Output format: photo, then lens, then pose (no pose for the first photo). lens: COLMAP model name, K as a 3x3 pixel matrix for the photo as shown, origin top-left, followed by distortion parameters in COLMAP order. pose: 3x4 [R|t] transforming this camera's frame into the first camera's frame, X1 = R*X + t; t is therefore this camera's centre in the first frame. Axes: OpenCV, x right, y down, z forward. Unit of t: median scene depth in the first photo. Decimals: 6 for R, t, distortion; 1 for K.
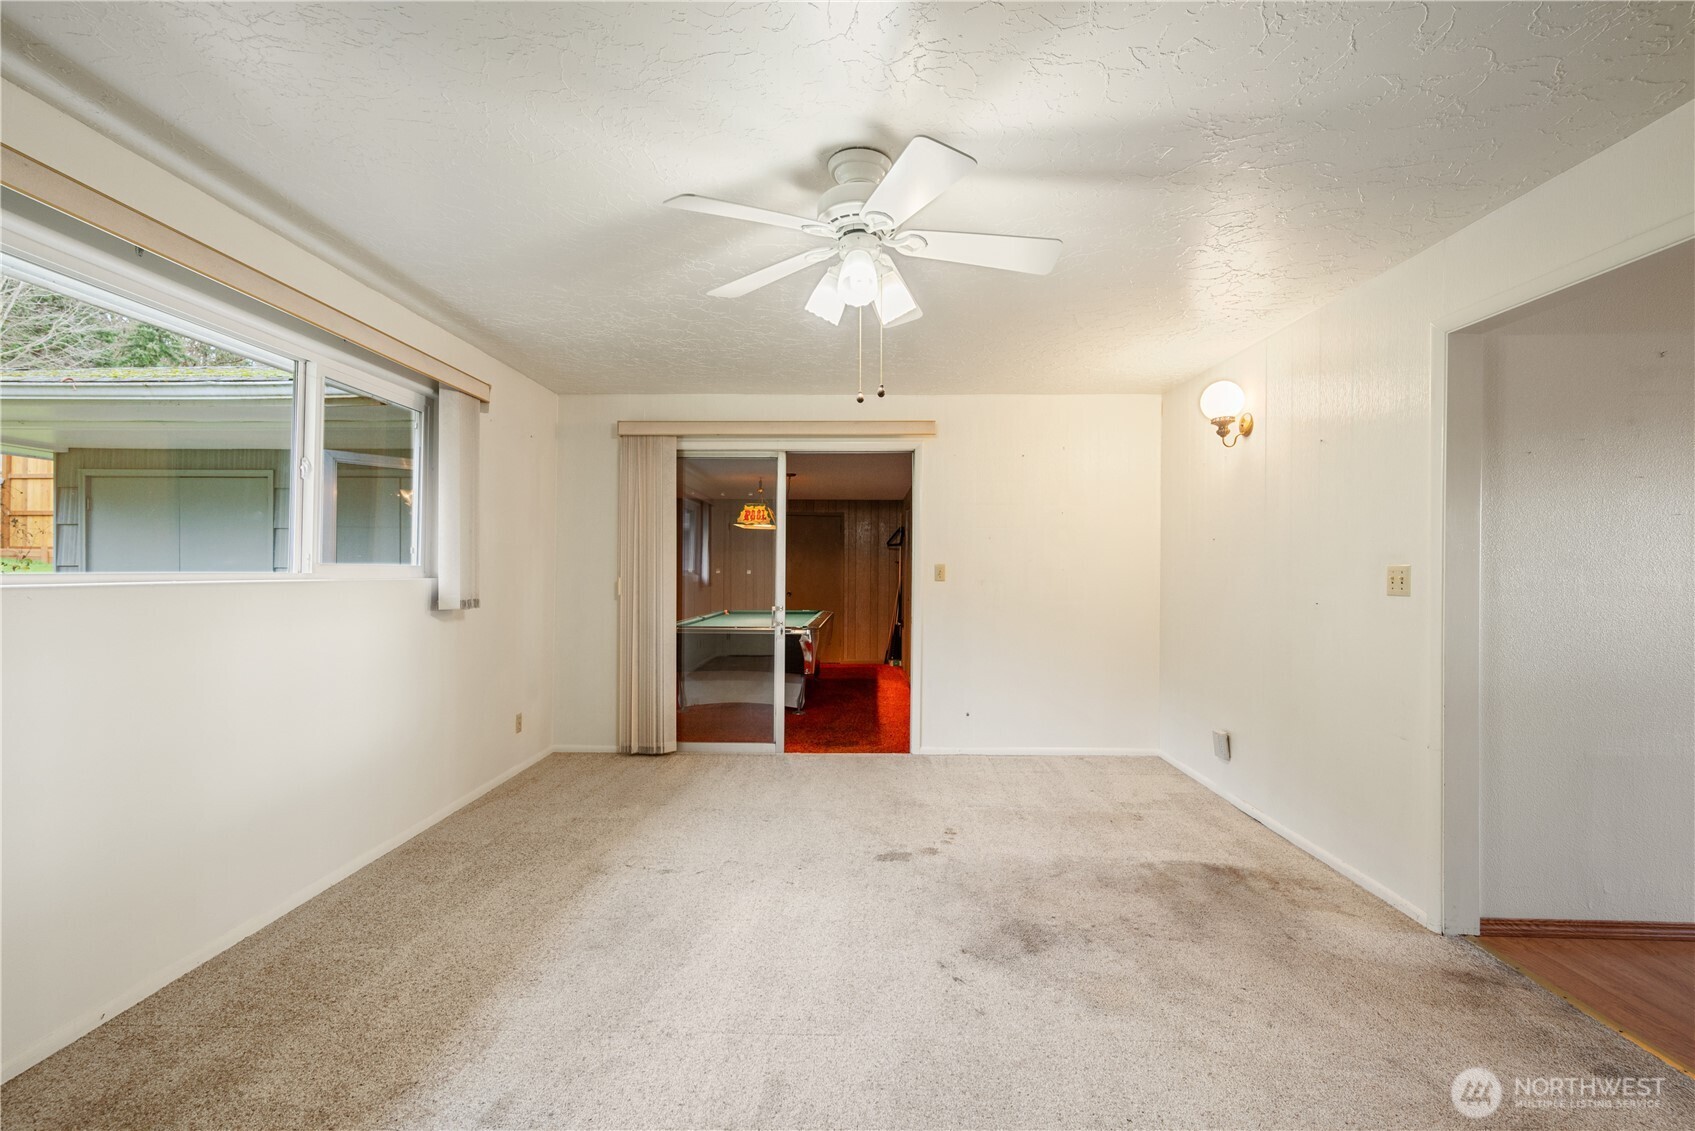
lens RADIAL K [[724.4, 0, 848.5], [0, 724.4, 566.9], [0, 0, 1]] dist [-0.000604, -0.000029]
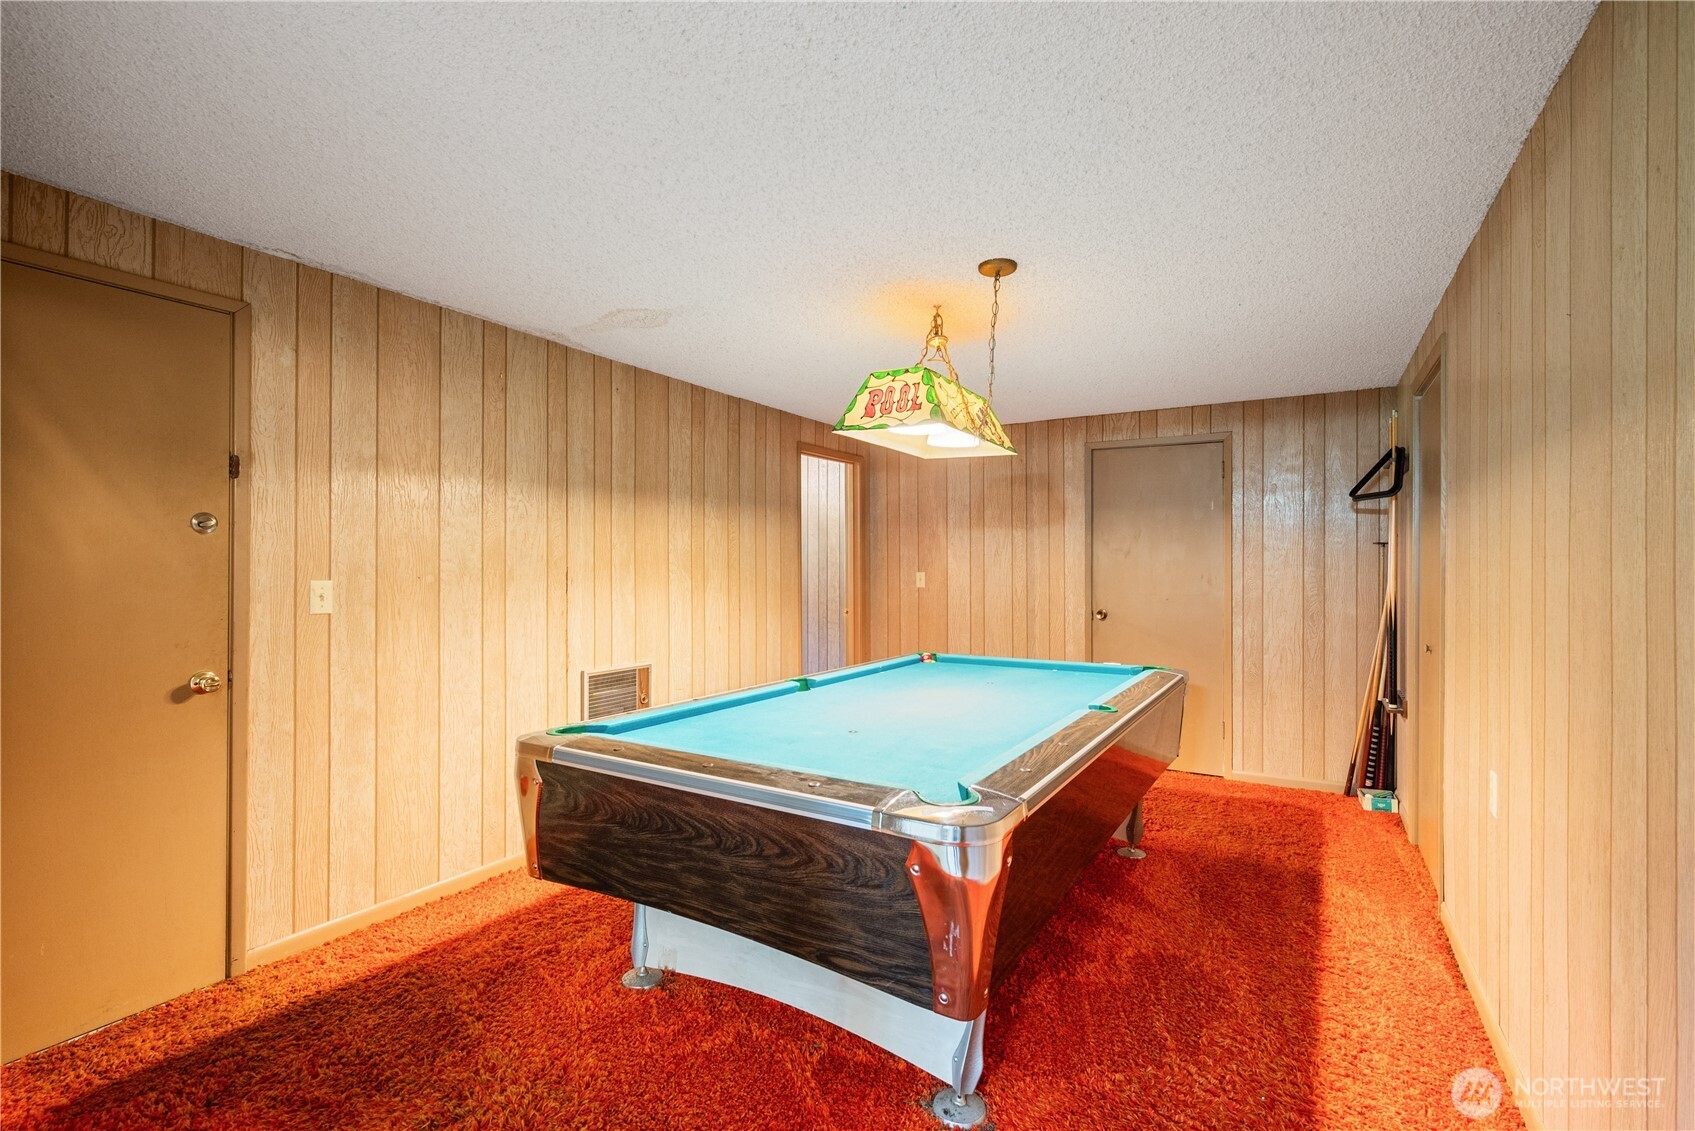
lens RADIAL K [[769.7, 0, 845.8], [0, 769.7, 564.7], [0, 0, 1]] dist [-0.001535, -0.000040]
pose [[0.866751, -0.006725, -0.498695, 0.023611], [0.005362, 0.999977, -0.004166, 0.005224], [0.498712, 0.000937, 0.866767, 0.496063]]
